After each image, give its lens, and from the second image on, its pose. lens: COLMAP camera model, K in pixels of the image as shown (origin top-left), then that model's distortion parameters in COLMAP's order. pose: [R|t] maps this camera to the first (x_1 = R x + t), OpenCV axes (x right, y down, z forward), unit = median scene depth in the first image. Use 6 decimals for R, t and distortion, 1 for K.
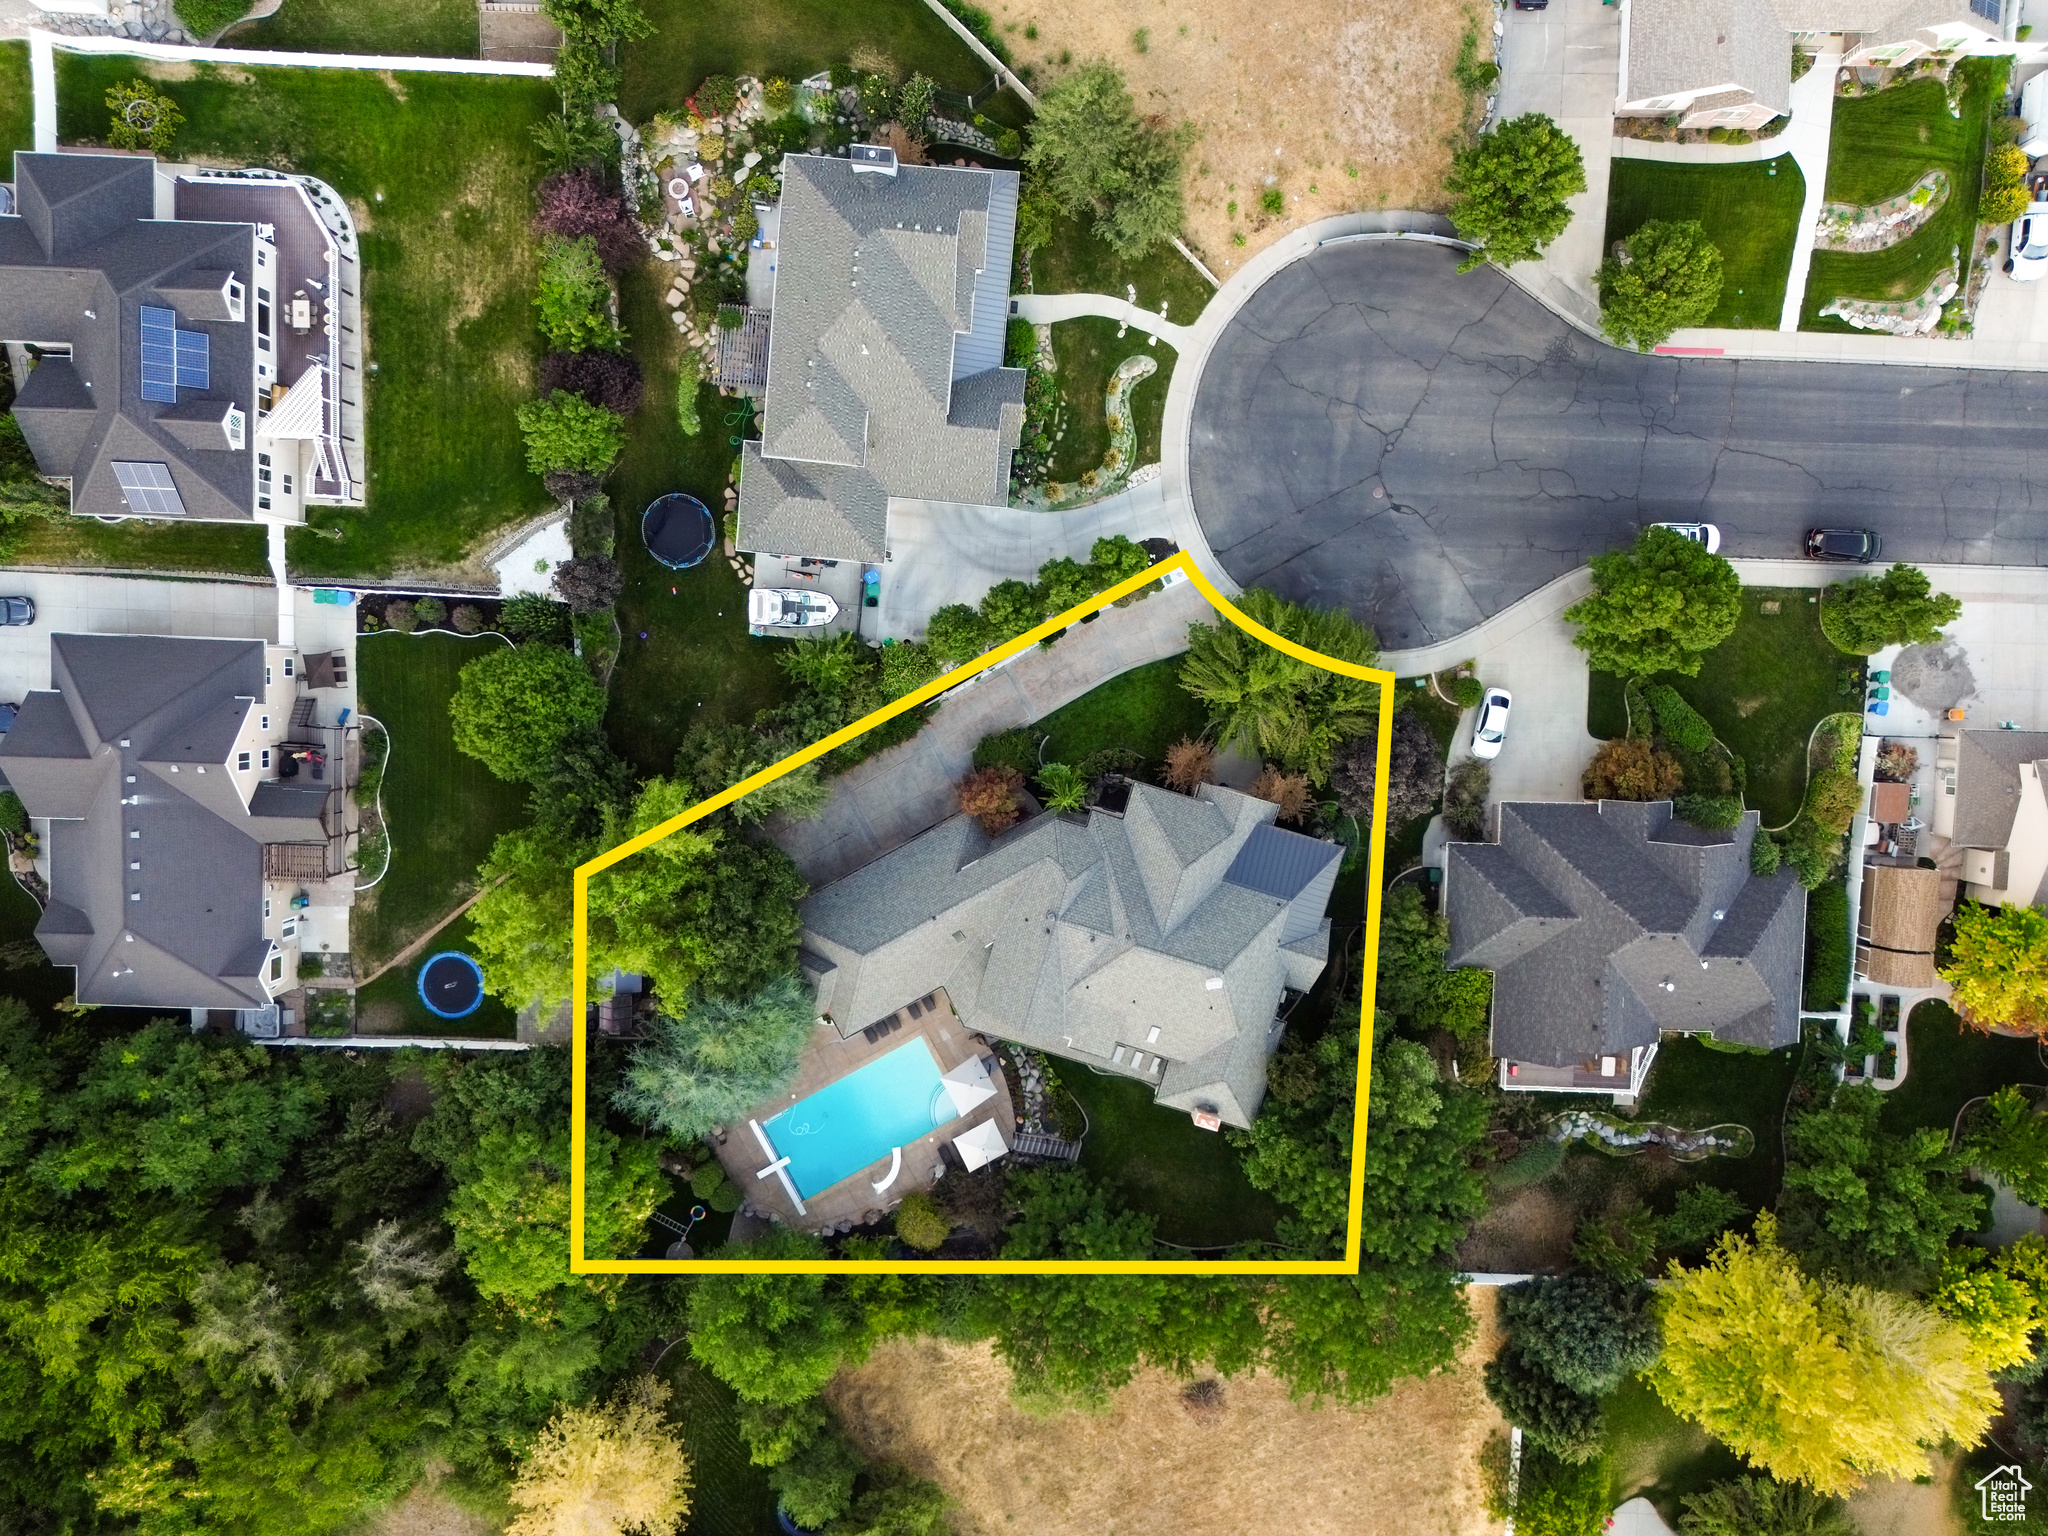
lens RADIAL K [[1510.2, 0, 1030.6], [0, 1510.2, 764.3], [0, 0, 1]] dist [0.068115, -0.061631]
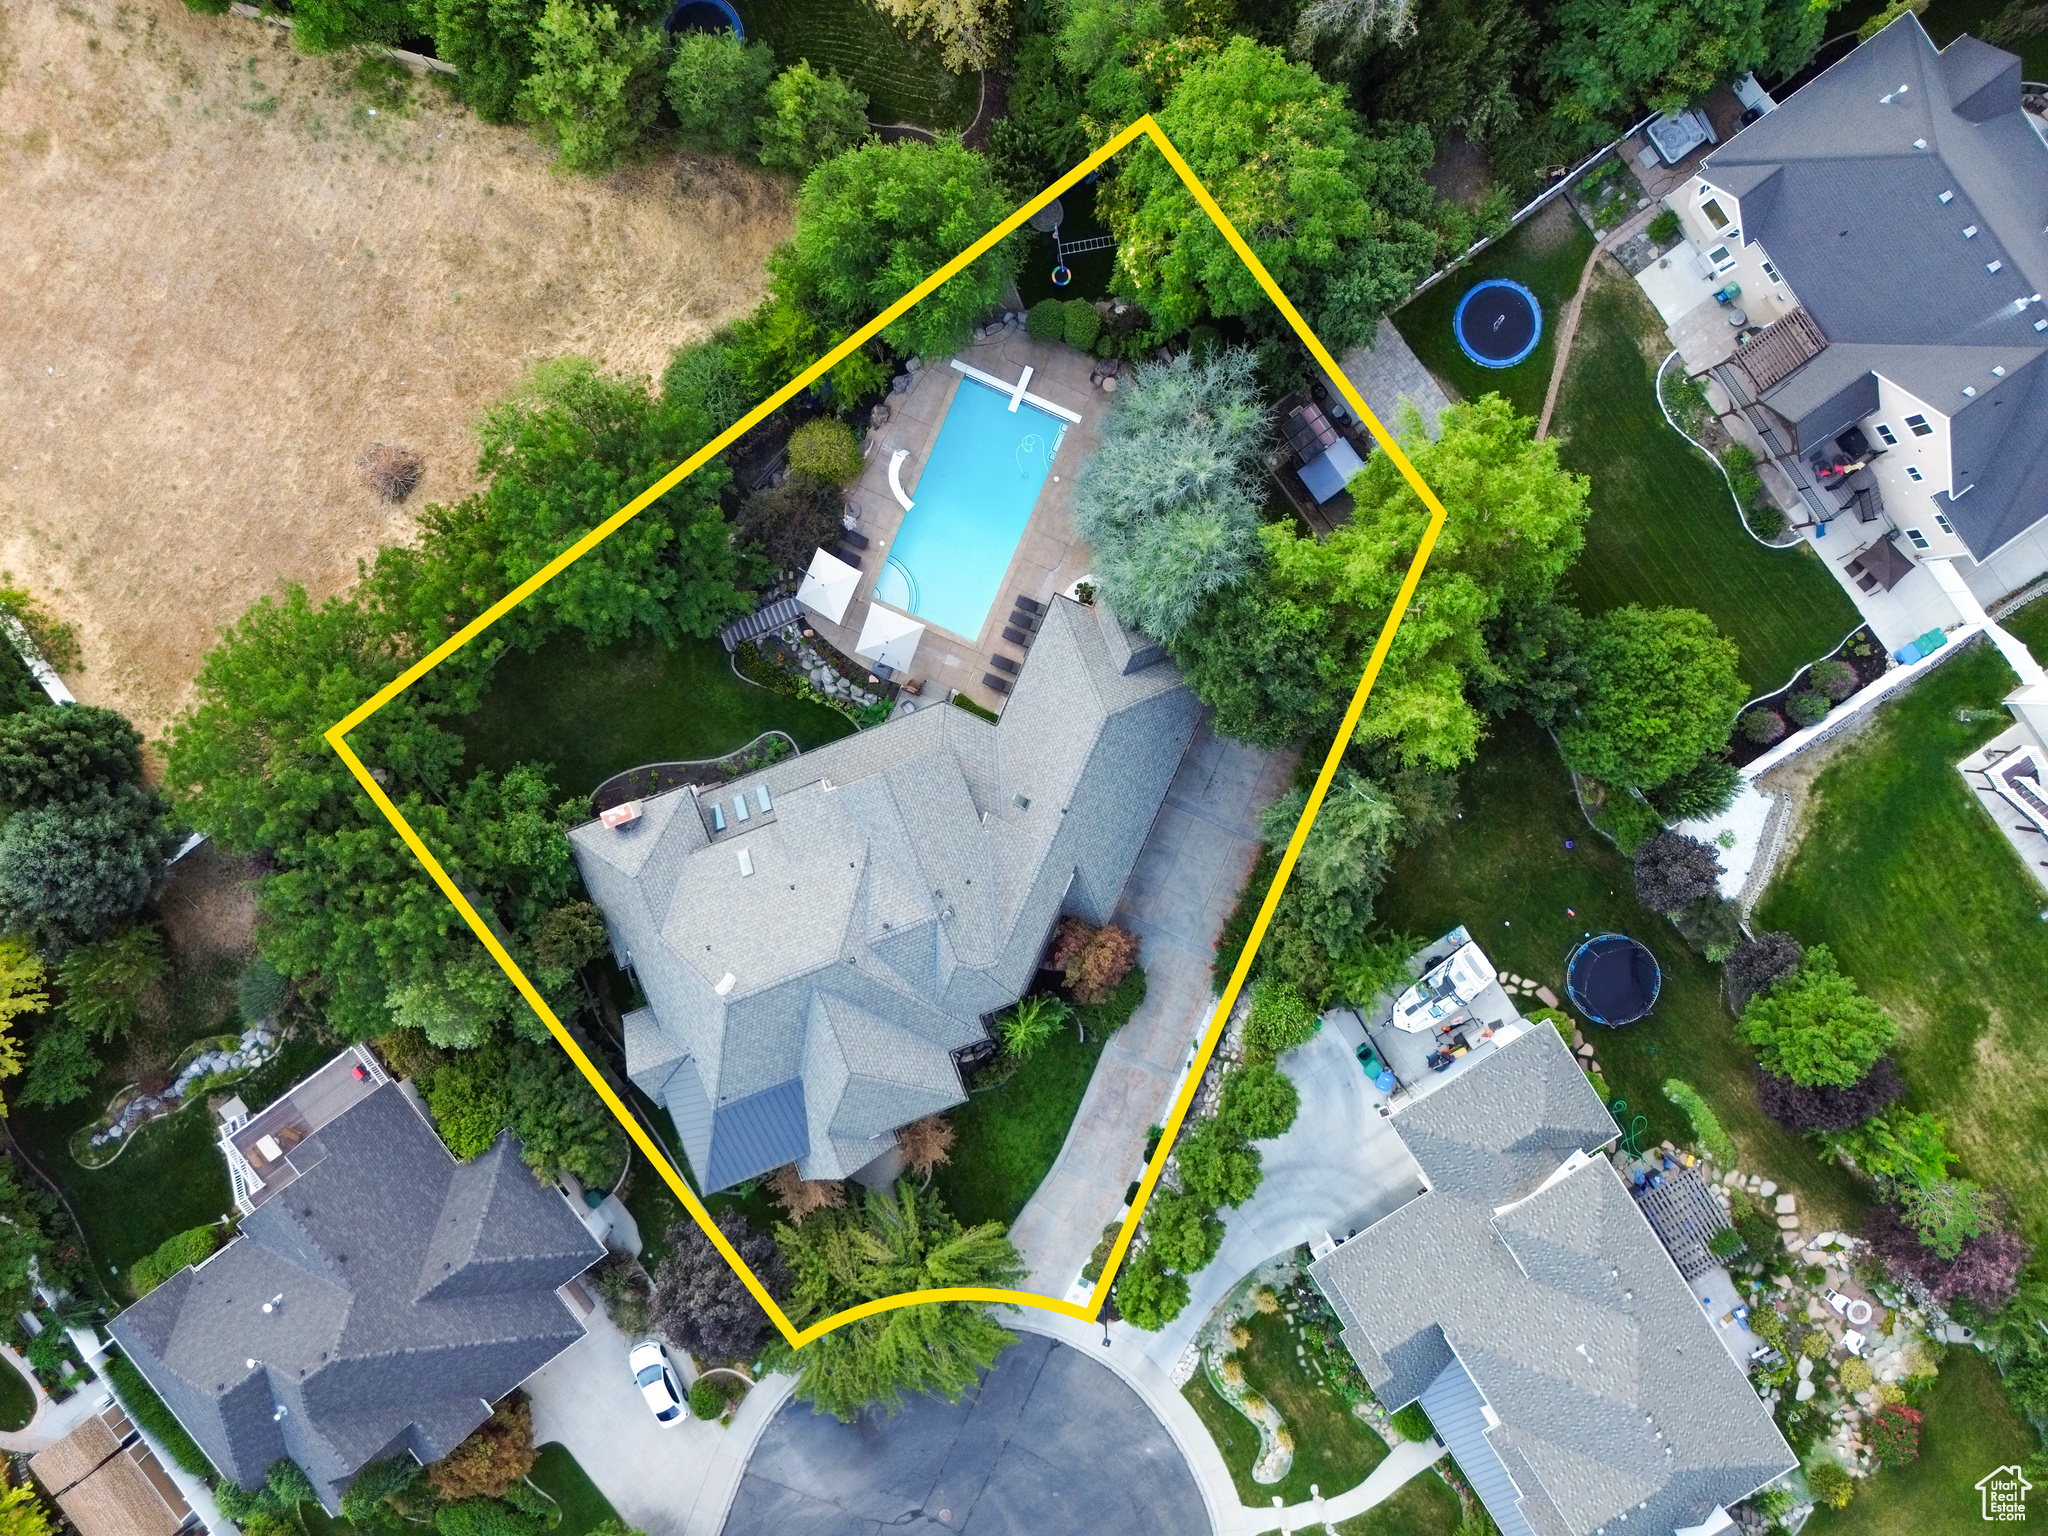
lens RADIAL K [[1449.1, 0, 1028.1], [0, 1449.1, 765.2], [0, 0, 1]] dist [0.070918, -0.067945]
pose [[-0.789966, 0.611695, 0.042214, -0.089647], [-0.612449, -0.783898, -0.102030, 0.195957], [-0.029320, -0.106454, 0.993885, 0.255881]]
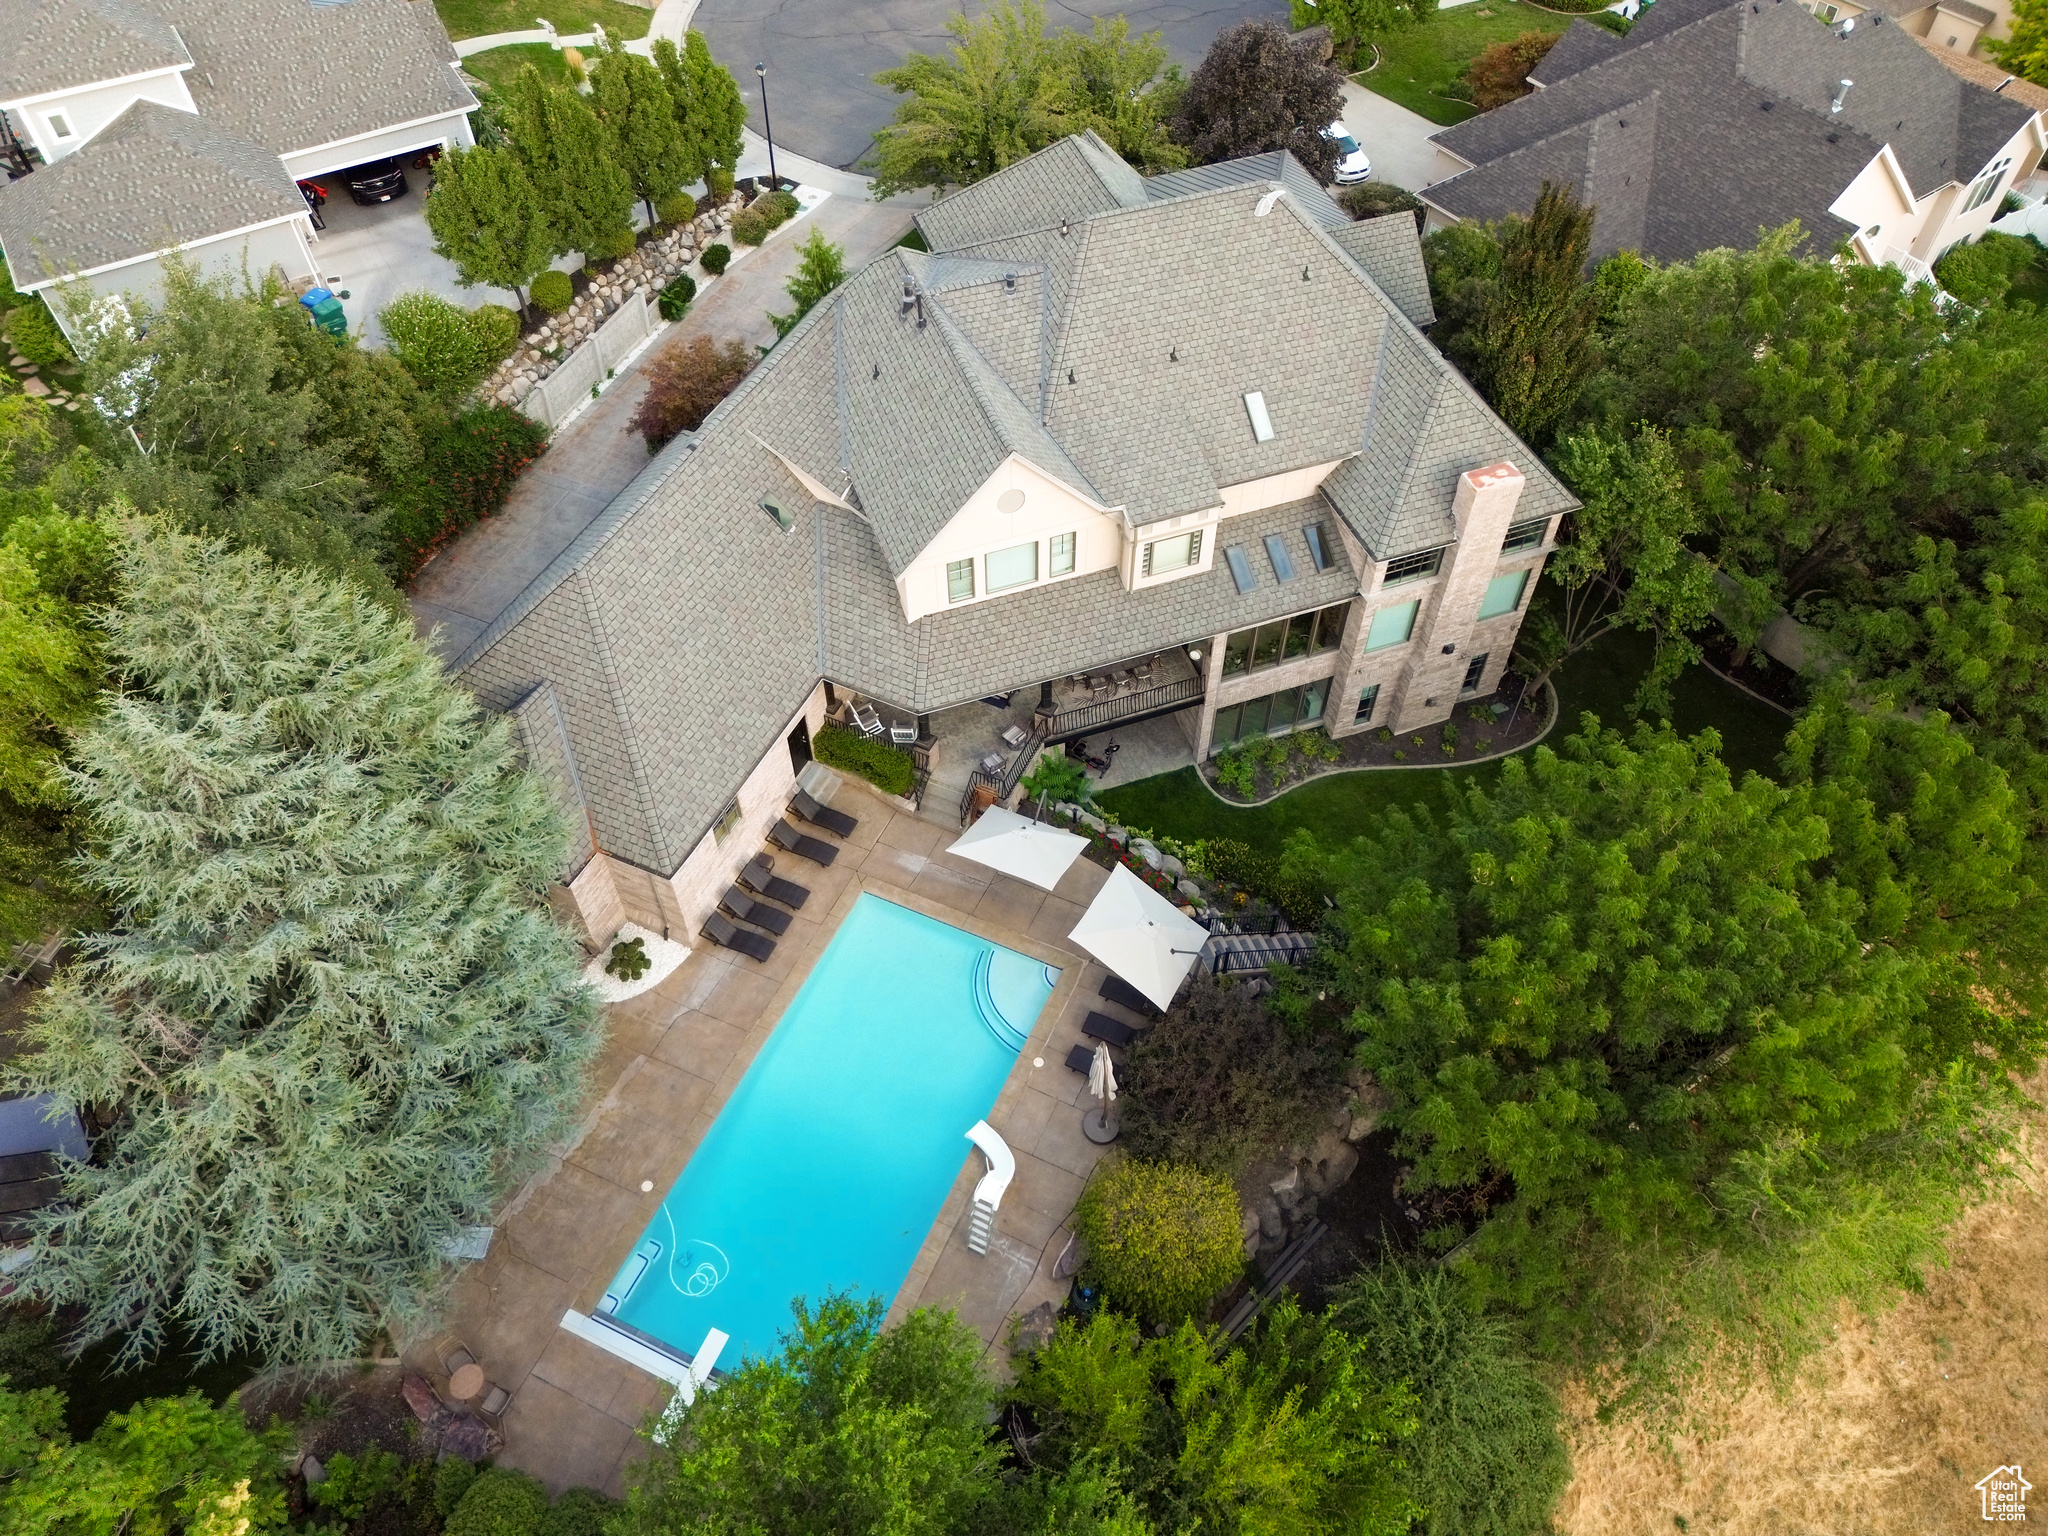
lens RADIAL K [[1432.5, 0, 1022.9], [0, 1432.5, 764.3], [0, 0, 1]] dist [0.072598, -0.079516]
pose [[0.803665, -0.461265, 0.375974, -0.173284], [0.594031, 0.584320, -0.552900, 0.412396], [0.035344, 0.667686, 0.743603, 0.717666]]
